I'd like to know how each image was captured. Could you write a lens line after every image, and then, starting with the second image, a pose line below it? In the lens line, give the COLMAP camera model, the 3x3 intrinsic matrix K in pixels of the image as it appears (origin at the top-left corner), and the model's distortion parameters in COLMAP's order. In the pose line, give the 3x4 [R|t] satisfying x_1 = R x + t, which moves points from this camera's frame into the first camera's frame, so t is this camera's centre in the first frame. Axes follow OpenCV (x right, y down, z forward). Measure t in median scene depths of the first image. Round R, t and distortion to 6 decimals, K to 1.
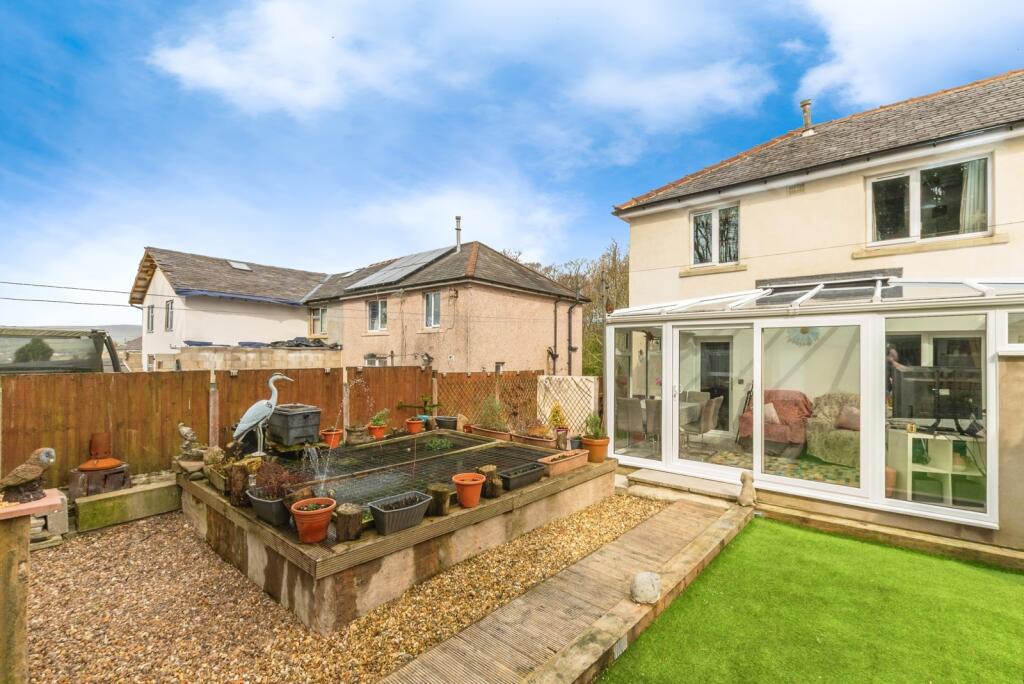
lens RADIAL K [[443.9, 0, 503.9], [0, 443.9, 356.8], [0, 0, 1]] dist [-0.000669, -0.000161]
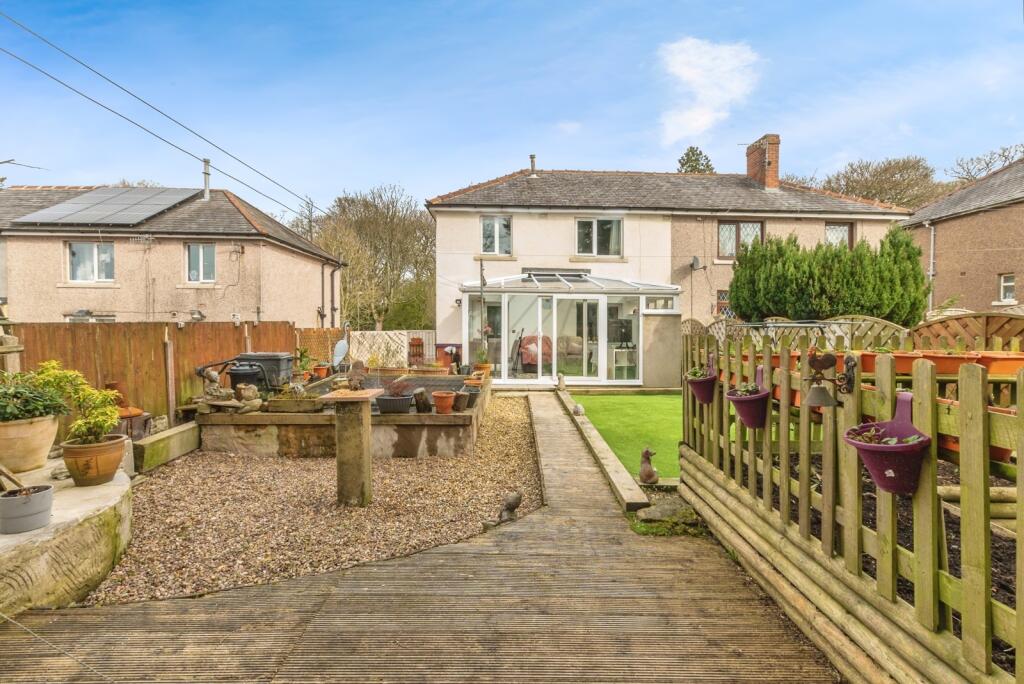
lens RADIAL K [[443.9, 0, 514.5], [0, 443.9, 324.5], [0, 0, 1]] dist [-0.000669, -0.000161]
pose [[0.751969, -0.003111, 0.659191, -0.469771], [-0.003135, 0.999961, 0.008296, 0.016737], [-0.659190, -0.008305, 0.751930, -0.171429]]
